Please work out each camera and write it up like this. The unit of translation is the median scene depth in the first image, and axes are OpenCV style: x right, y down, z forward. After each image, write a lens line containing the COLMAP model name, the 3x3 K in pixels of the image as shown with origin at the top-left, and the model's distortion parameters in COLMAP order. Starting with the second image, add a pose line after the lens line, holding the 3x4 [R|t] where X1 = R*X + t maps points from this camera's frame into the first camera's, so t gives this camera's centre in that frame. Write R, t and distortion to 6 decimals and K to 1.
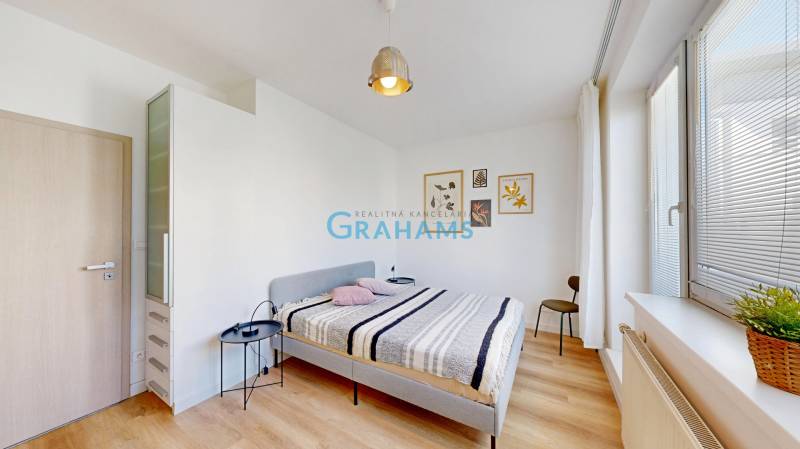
lens RADIAL K [[256.2, 0, 400.0], [0, 256.2, 224.5], [0, 0, 1]] dist [0.000240, -0.000002]
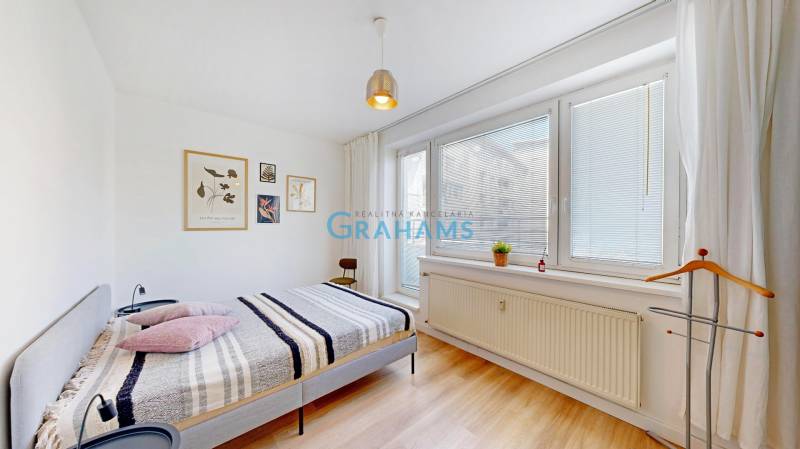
lens RADIAL K [[257.2, 0, 398.4], [0, 257.2, 224.7], [0, 0, 1]] dist [0.021463, 0.000008]
pose [[0.306308, -0.003423, 0.951926, -0.581510], [-0.015579, 0.999842, 0.008608, -0.001260], [-0.951805, -0.017466, 0.306206, 0.286553]]
